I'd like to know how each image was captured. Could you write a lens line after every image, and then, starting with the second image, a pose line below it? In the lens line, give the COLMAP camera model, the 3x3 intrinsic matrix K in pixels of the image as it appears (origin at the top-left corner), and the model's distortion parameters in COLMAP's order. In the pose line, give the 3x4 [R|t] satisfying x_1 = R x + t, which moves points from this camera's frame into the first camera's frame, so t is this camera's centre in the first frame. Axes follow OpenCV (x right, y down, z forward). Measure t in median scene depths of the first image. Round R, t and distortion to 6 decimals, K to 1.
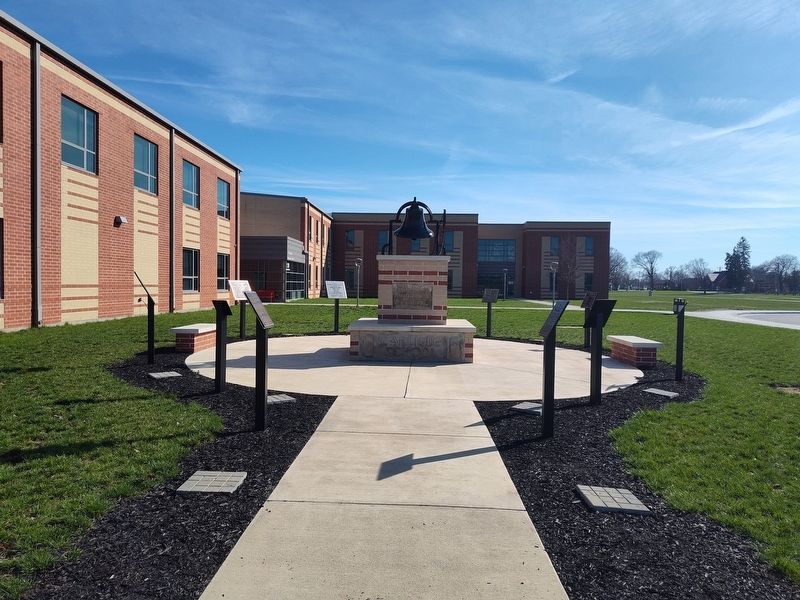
lens RADIAL K [[536.7, 0, 365.5], [0, 536.7, 308.1], [0, 0, 1]] dist [0.036950, -0.017385]
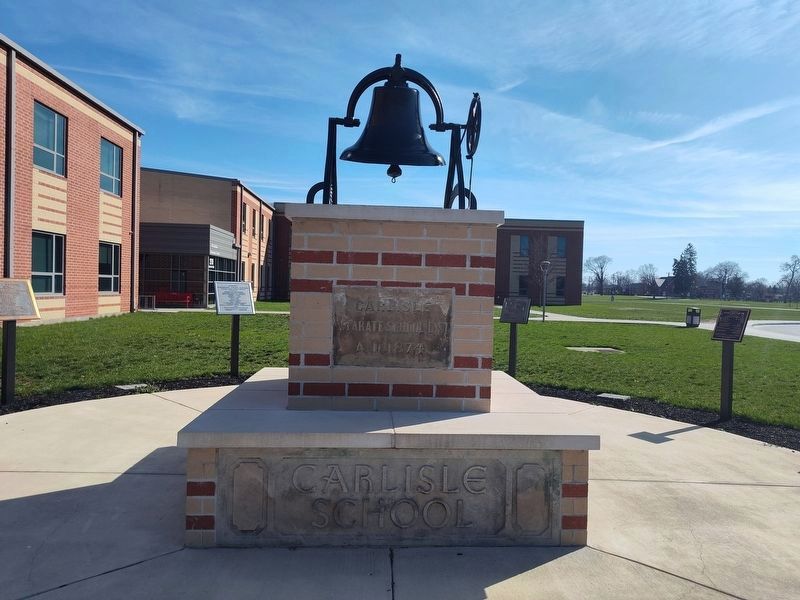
lens RADIAL K [[536.7, 0, 399.0], [0, 536.7, 298.1], [0, 0, 1]] dist [0.036950, -0.017385]
pose [[0.988525, 0.007068, 0.150891, 0.008724], [-0.003808, 0.999753, -0.021884, -0.007202], [-0.151008, 0.021058, 0.988308, 0.143444]]
